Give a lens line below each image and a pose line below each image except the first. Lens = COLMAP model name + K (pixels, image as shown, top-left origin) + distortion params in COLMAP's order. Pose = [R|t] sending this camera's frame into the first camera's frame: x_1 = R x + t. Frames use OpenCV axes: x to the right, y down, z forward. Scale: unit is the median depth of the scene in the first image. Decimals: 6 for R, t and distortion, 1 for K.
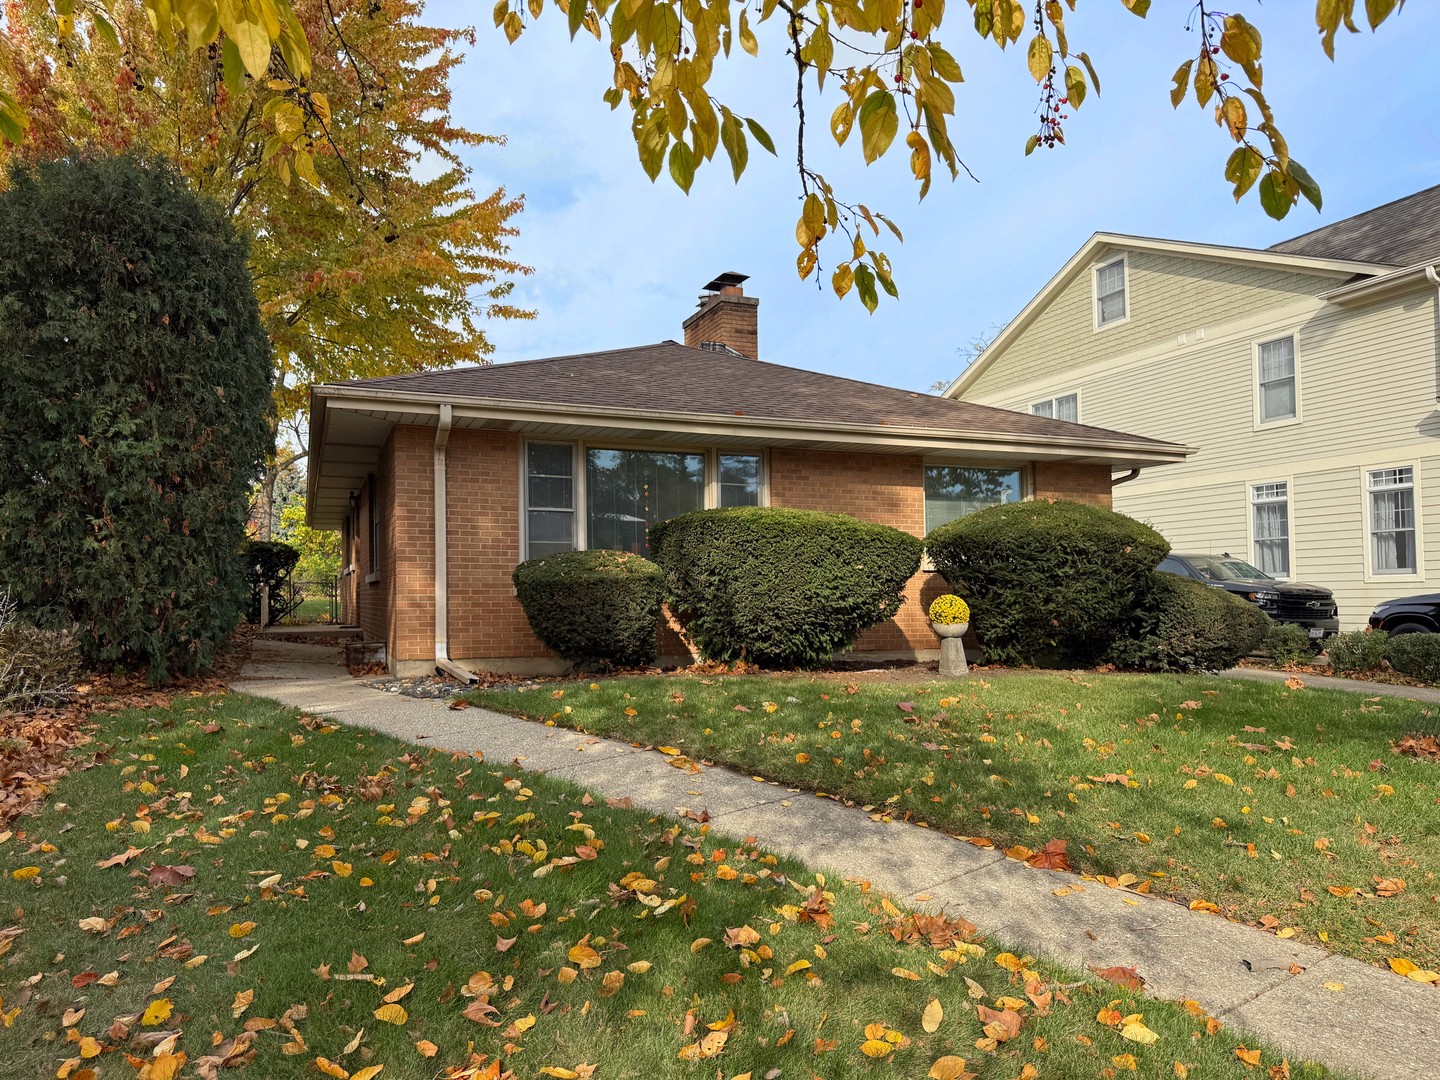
lens RADIAL K [[1017.2, 0, 720.0], [0, 1017.2, 540.0], [0, 0, 1]] dist [0.001368, 0.000594]
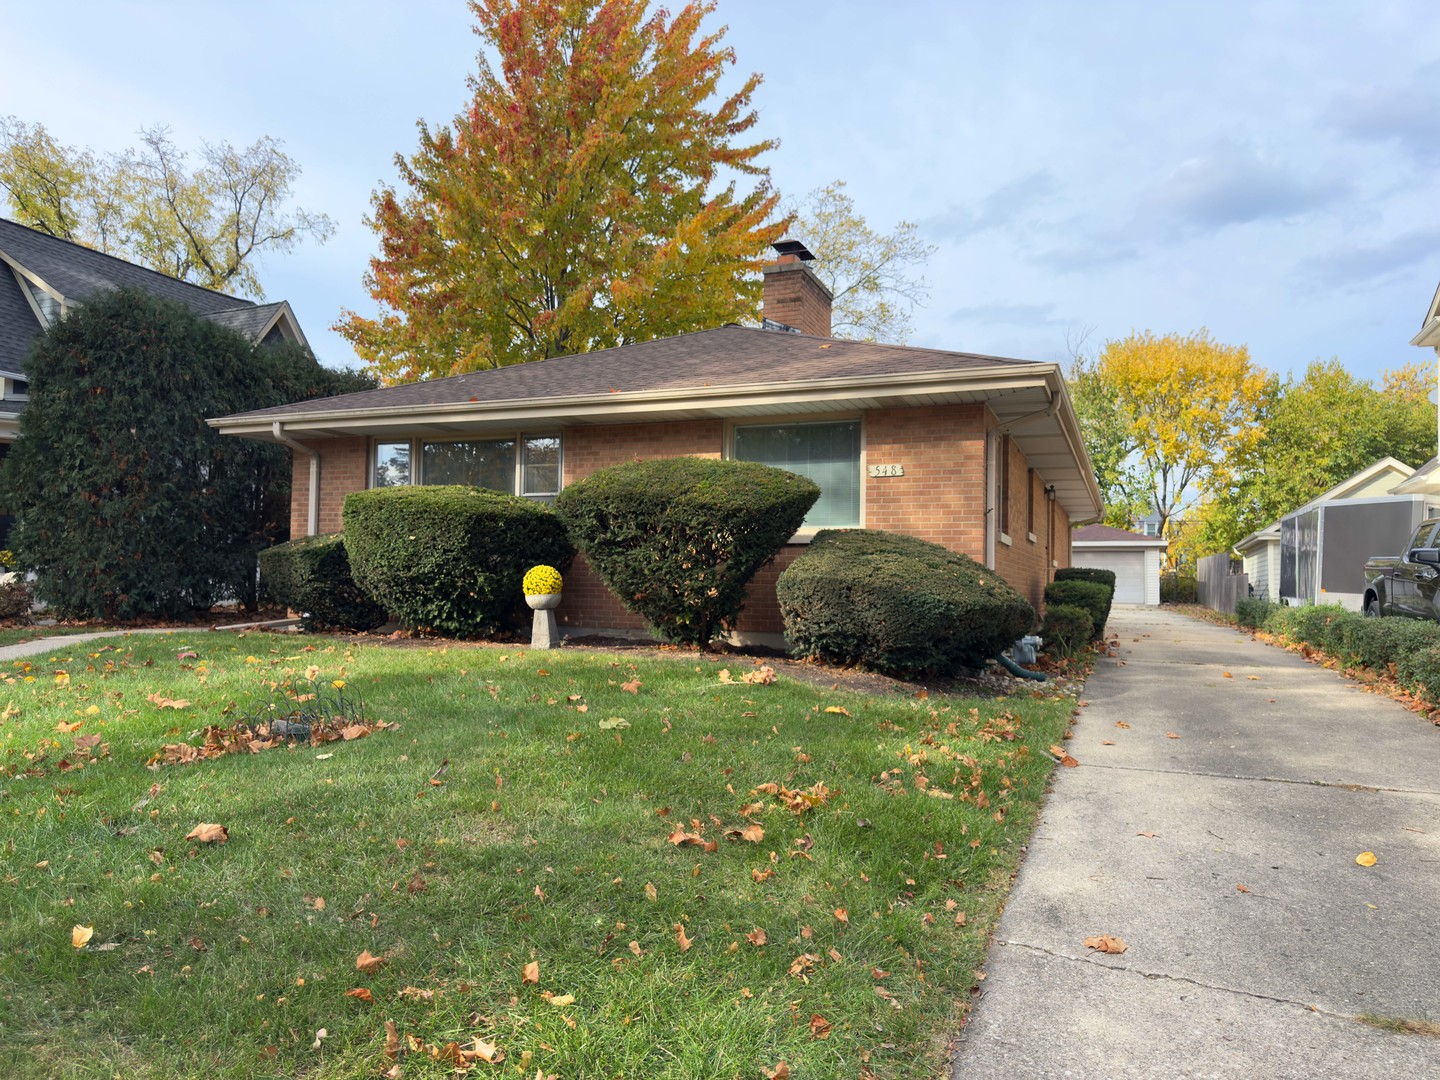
lens RADIAL K [[1017.2, 0, 720.0], [0, 1017.2, 540.0], [0, 0, 1]] dist [0.001368, 0.000594]
pose [[0.711956, -0.018251, -0.701987, 0.987448], [0.021668, 0.999757, -0.004018, 0.033655], [0.701890, -0.012350, 0.712179, 0.437746]]
